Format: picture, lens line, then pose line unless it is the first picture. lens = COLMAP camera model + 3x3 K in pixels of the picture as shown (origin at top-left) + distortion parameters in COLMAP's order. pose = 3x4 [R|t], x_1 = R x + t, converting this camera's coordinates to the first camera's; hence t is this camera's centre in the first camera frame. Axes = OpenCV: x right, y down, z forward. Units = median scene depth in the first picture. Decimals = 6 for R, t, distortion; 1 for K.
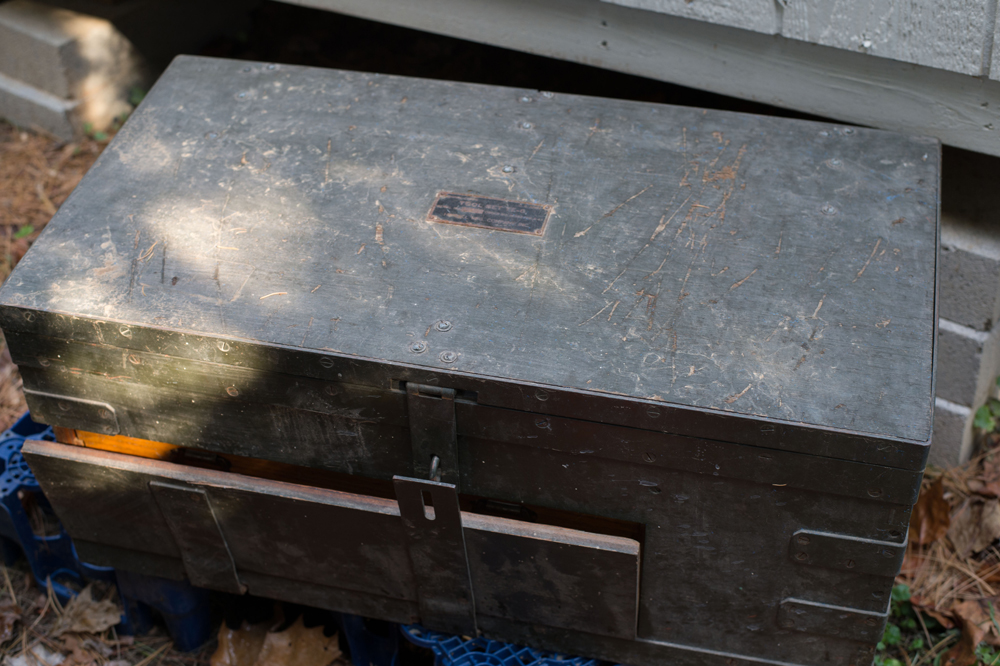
lens RADIAL K [[1541.3, 0, 504.7], [0, 1541.3, 333.5], [0, 0, 1]] dist [-0.119430, 0.000000]
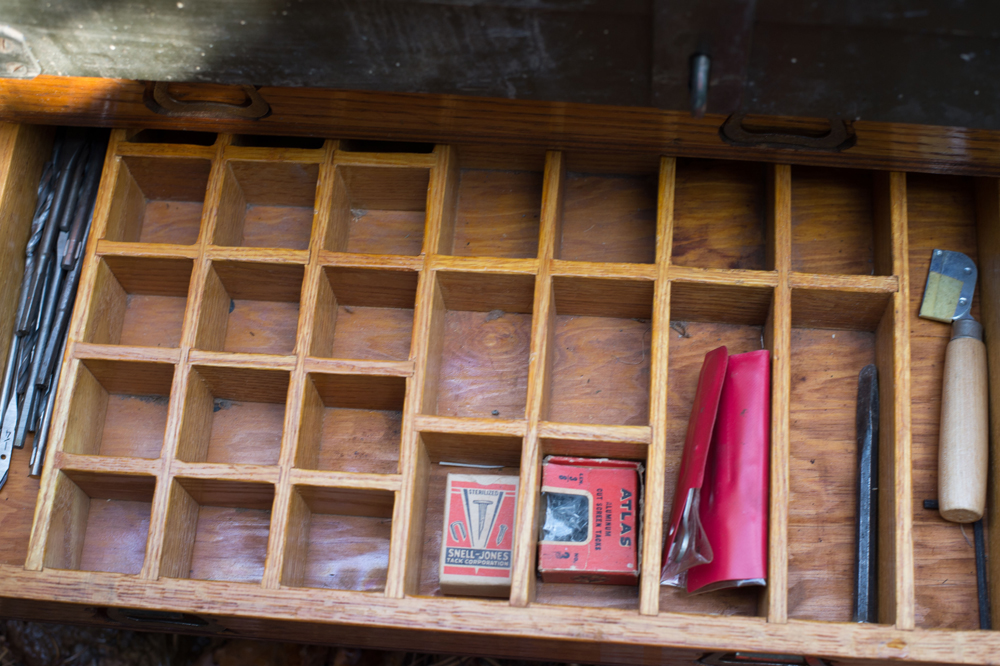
lens RADIAL K [[1541.3, 0, 504.4], [0, 1541.3, 335.6], [0, 0, 1]] dist [-0.119430, 0.000000]
pose [[0.990668, -0.134309, 0.023187, -0.130656], [0.112779, 0.903317, 0.413883, -0.051624], [-0.076533, -0.407406, 0.910035, 0.525226]]
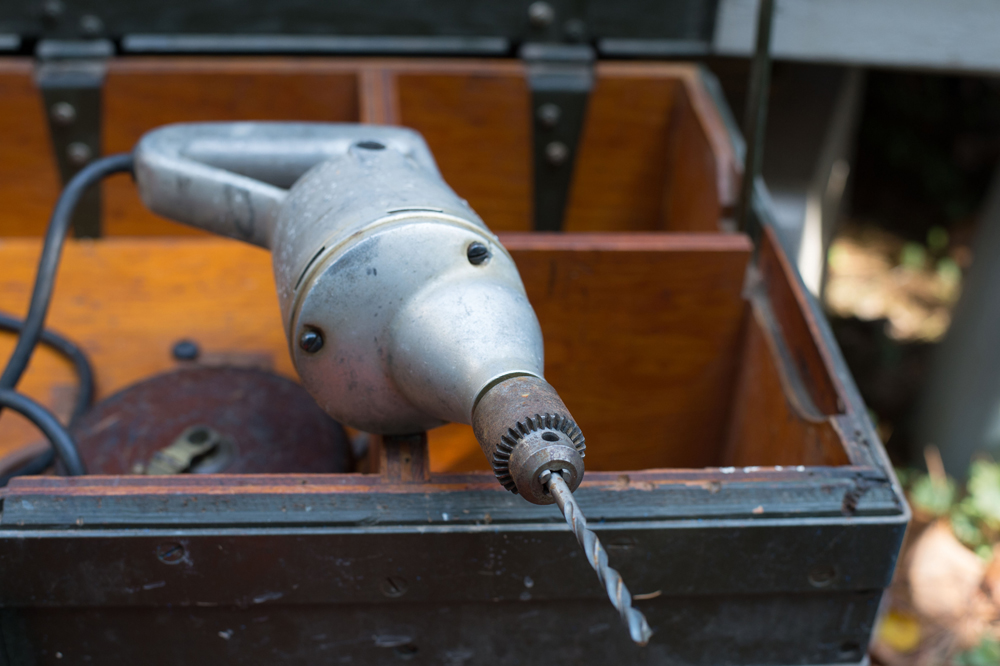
lens RADIAL K [[1541.3, 0, 498.0], [0, 1541.3, 330.6], [0, 0, 1]] dist [-0.119430, 0.000000]
pose [[0.945123, -0.120274, 0.303772, -0.016243], [0.155599, 0.983260, -0.094806, 0.049184], [-0.287284, 0.136870, 0.948016, 0.482673]]
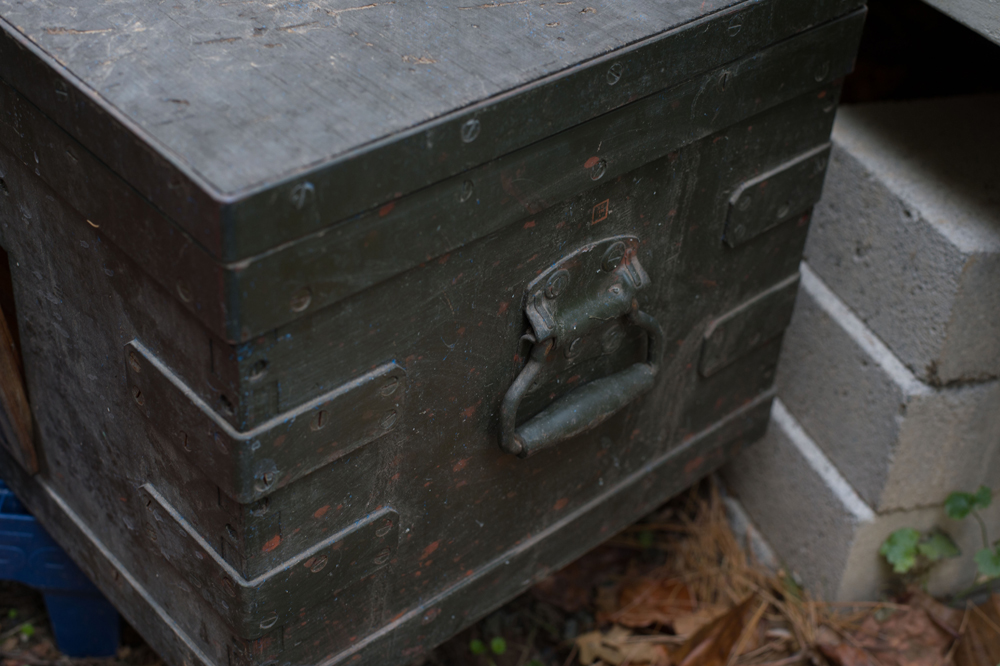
lens RADIAL K [[1541.3, 0, 492.8], [0, 1541.3, 323.0], [0, 0, 1]] dist [-0.119430, 0.000000]
pose [[0.816141, 0.411281, -0.405908, 0.513160], [-0.447177, 0.894417, 0.007139, 0.059038], [0.365987, 0.175686, 0.913886, 0.526553]]
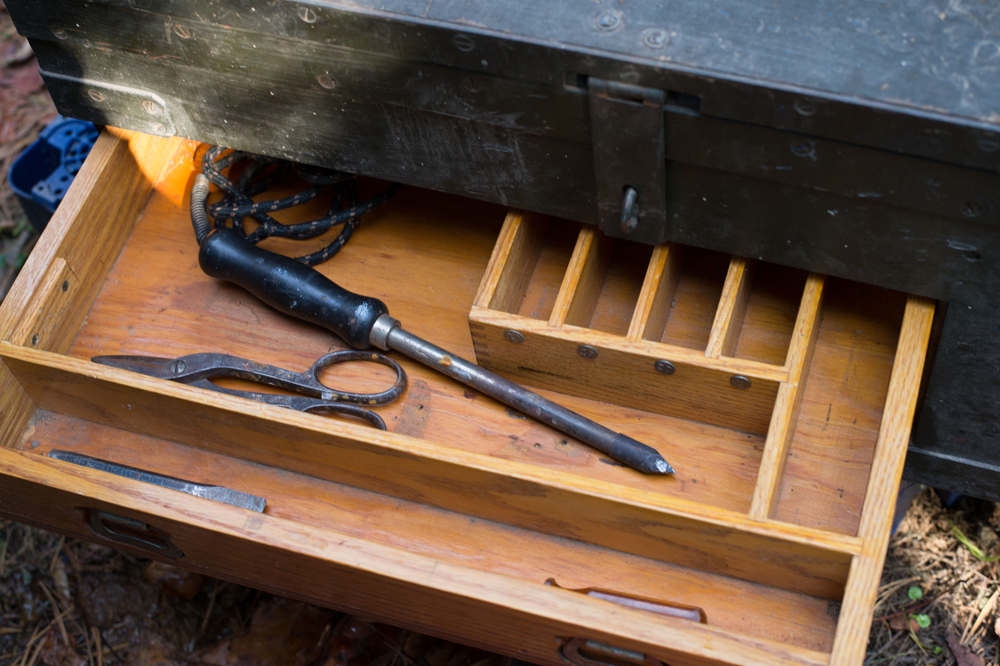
lens RADIAL K [[1541.3, 0, 490.6], [0, 1541.3, 339.8], [0, 0, 1]] dist [-0.119430, 0.000000]
pose [[0.990496, 0.042741, -0.130734, -0.015878], [-0.009553, 0.969575, 0.244608, -0.017061], [0.137211, -0.241034, 0.960768, 0.351650]]
